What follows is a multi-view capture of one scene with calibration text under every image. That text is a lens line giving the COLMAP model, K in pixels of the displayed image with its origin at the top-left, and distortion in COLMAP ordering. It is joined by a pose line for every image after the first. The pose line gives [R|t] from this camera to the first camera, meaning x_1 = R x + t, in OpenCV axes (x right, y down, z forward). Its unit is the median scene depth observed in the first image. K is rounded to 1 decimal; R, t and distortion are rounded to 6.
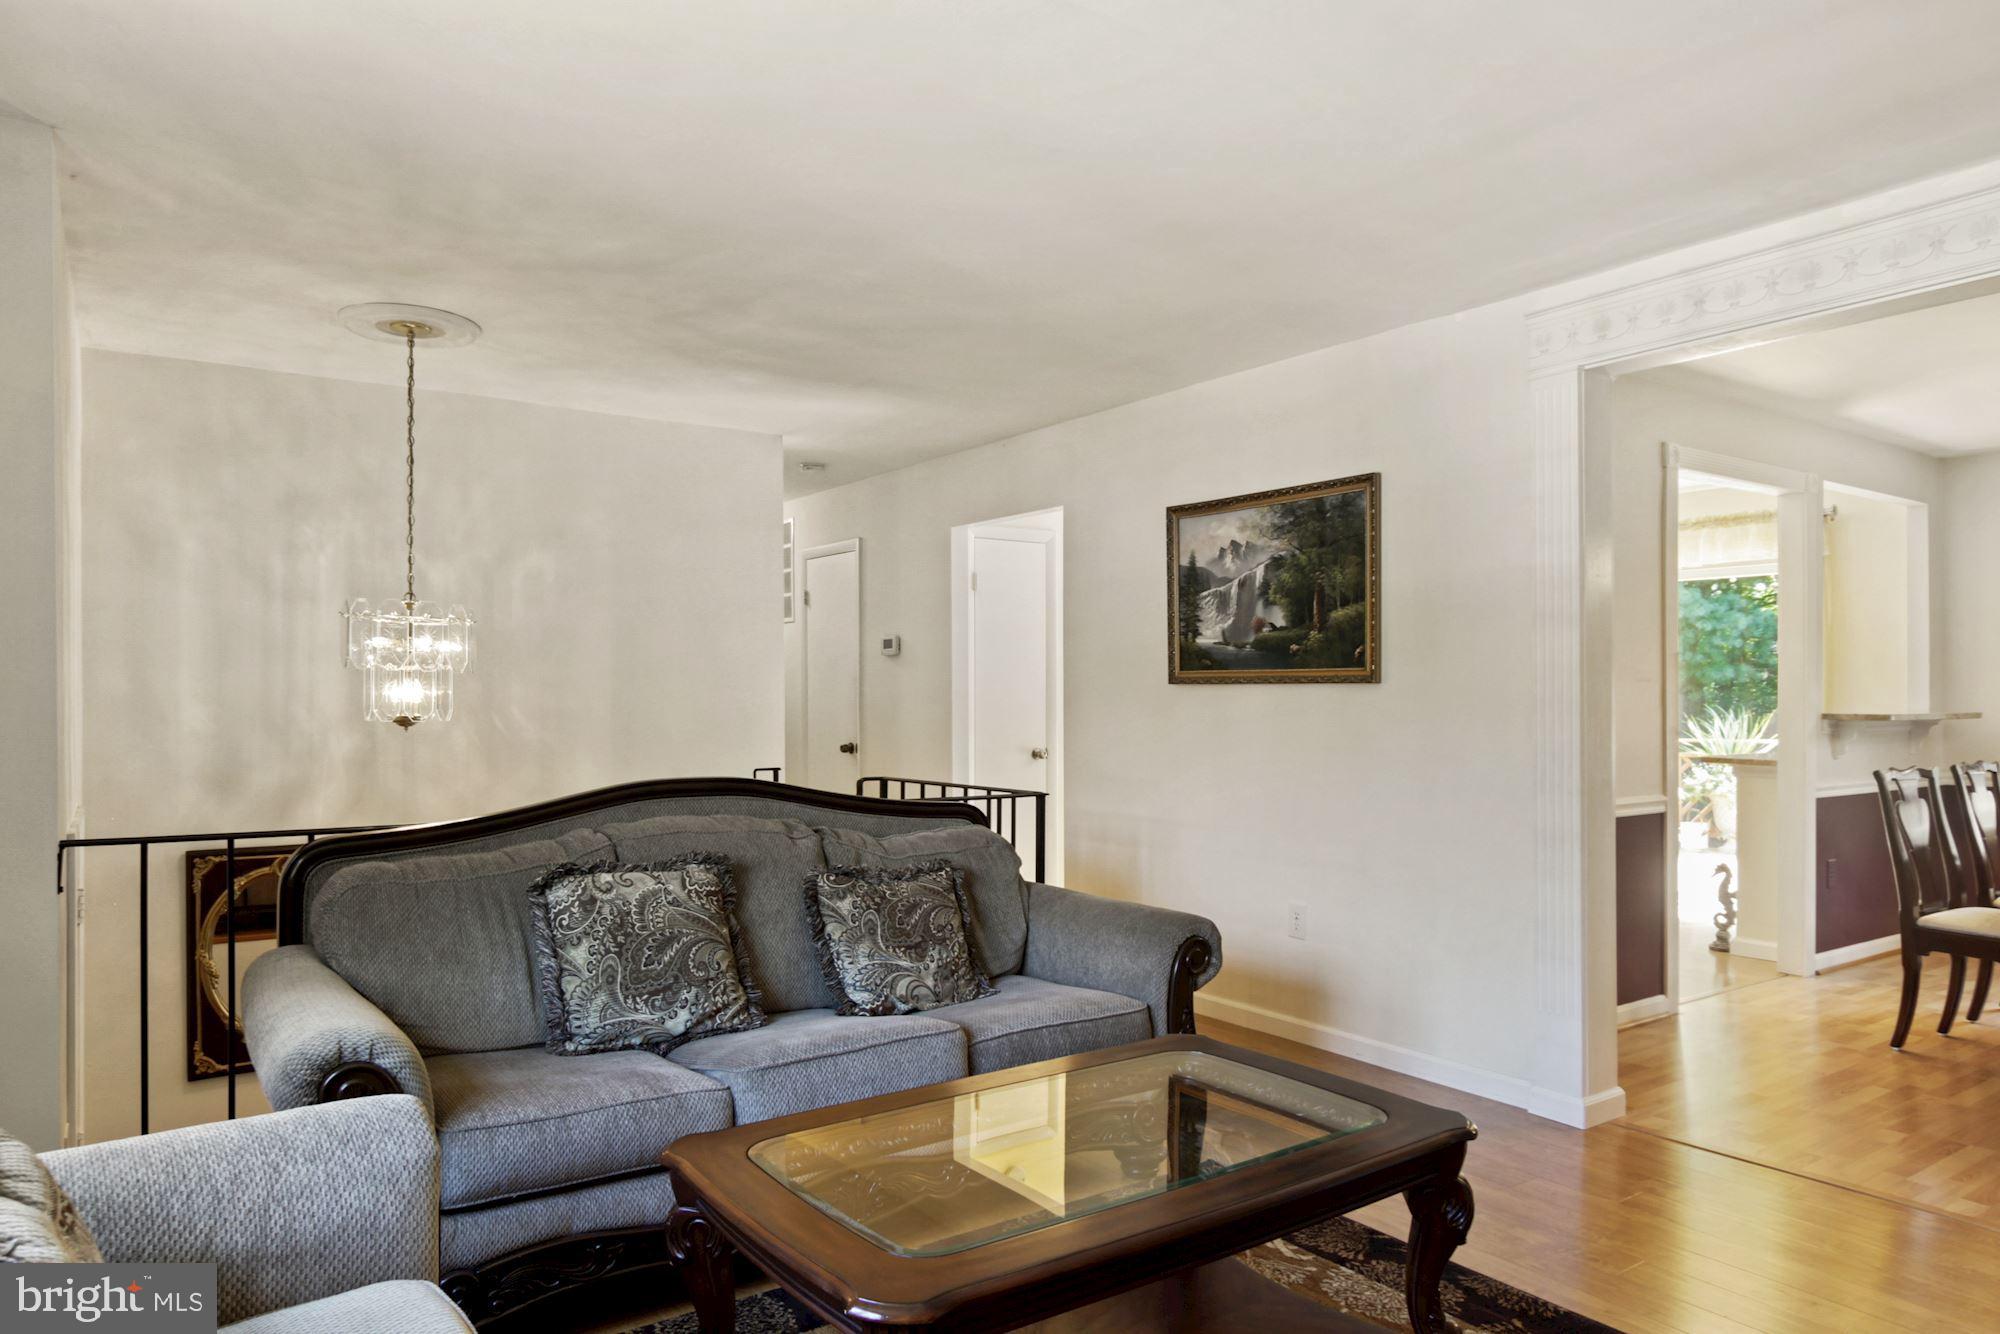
lens RADIAL K [[1279.7, 0, 997.0], [0, 1279.7, 701.7], [0, 0, 1]] dist [-0.002776, 0.002157]
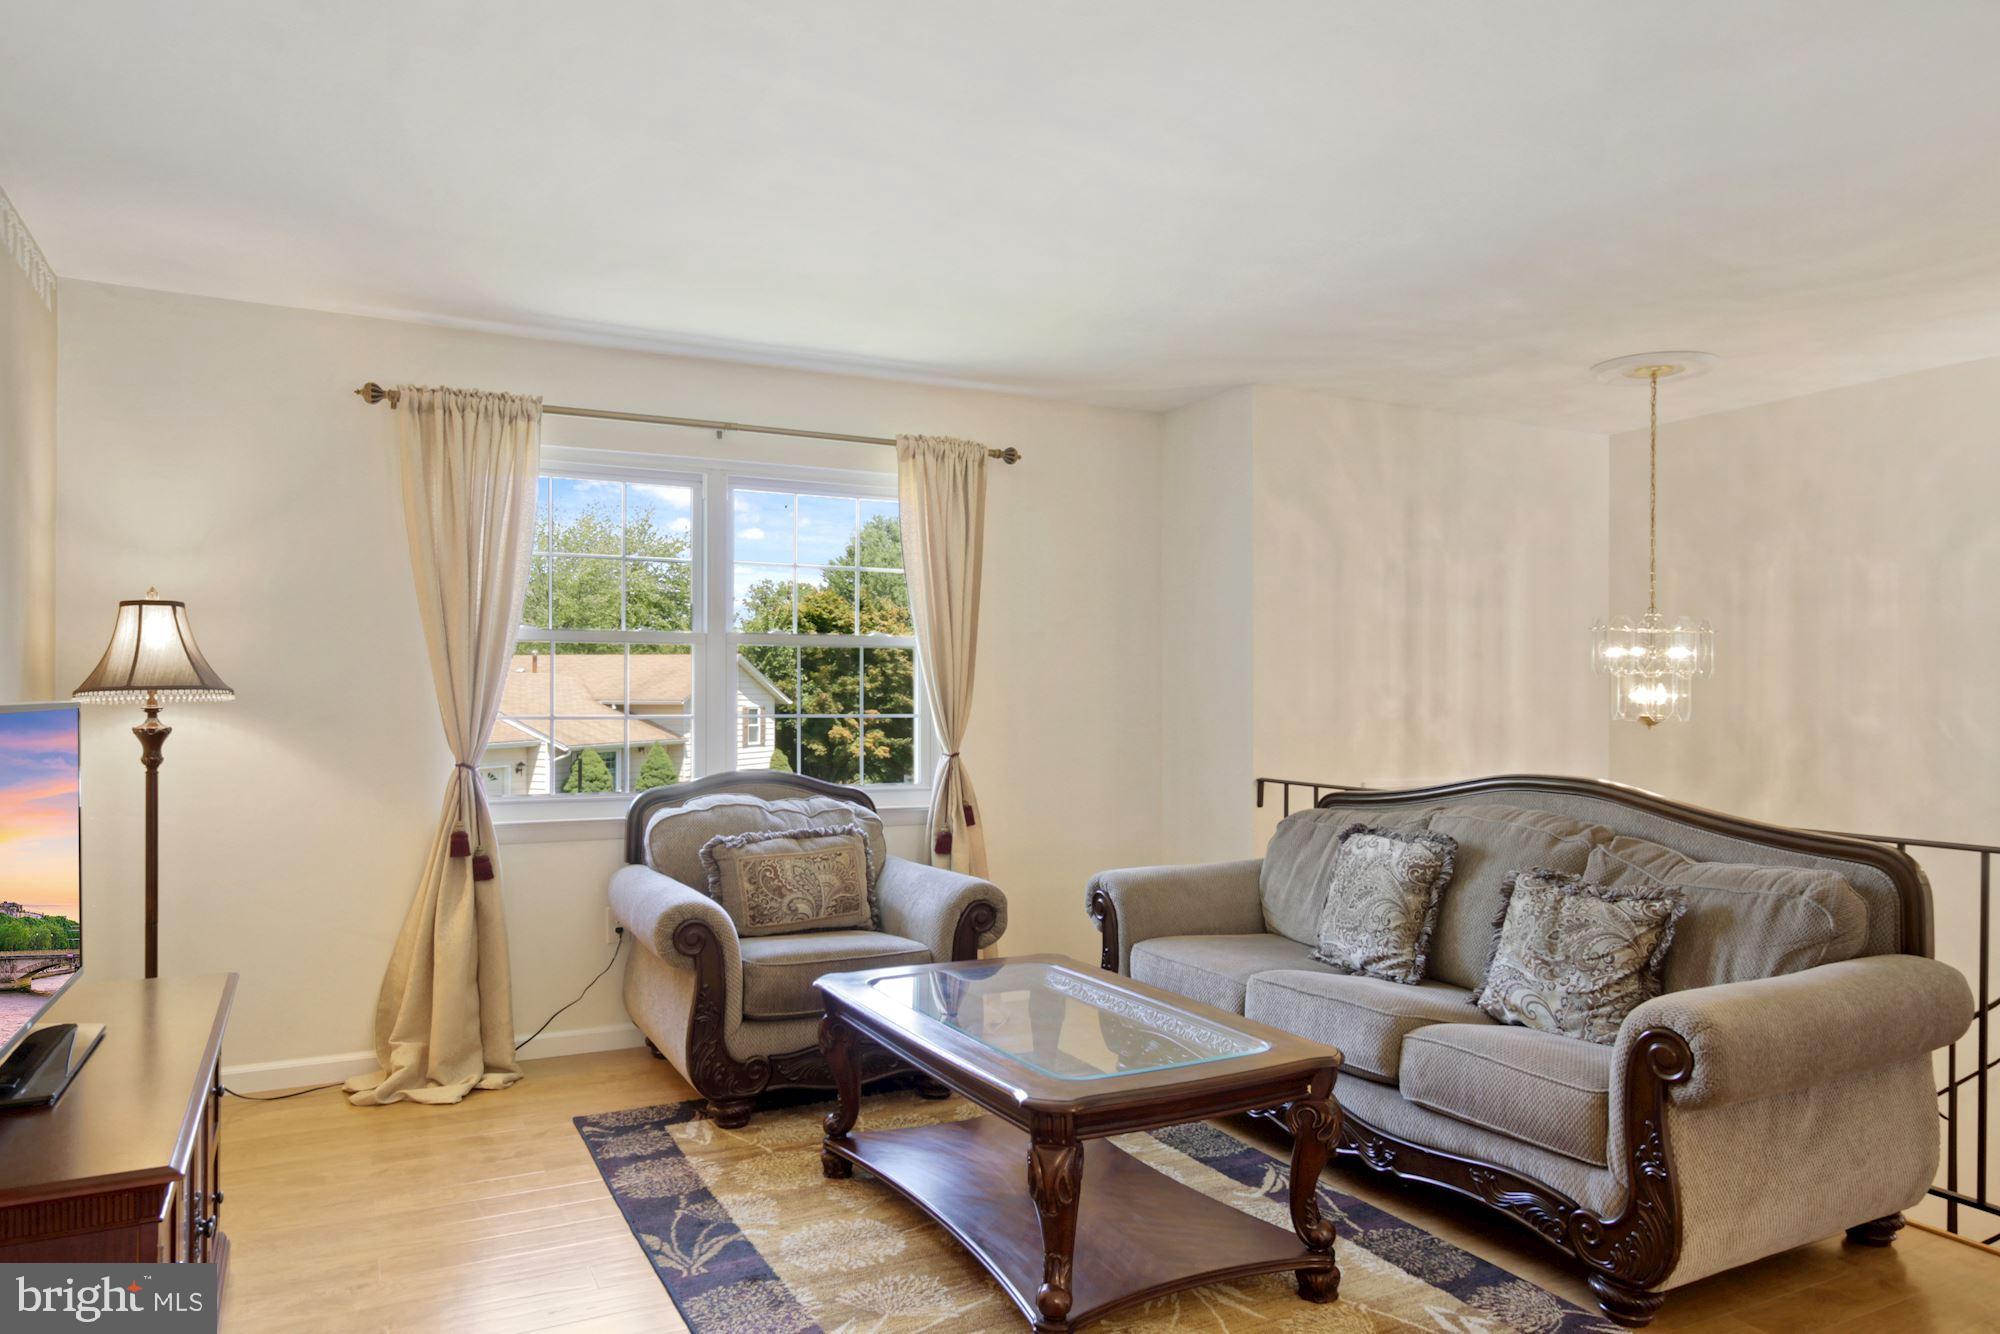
lens RADIAL K [[1308.7, 0, 993.5], [0, 1308.7, 714.7], [0, 0, 1]] dist [-0.025137, 0.036164]
pose [[-0.133238, 0.008105, -0.991051, 0.755021], [-0.016043, 0.999818, 0.010334, 0.006647], [0.990954, 0.017277, -0.133083, 0.591641]]
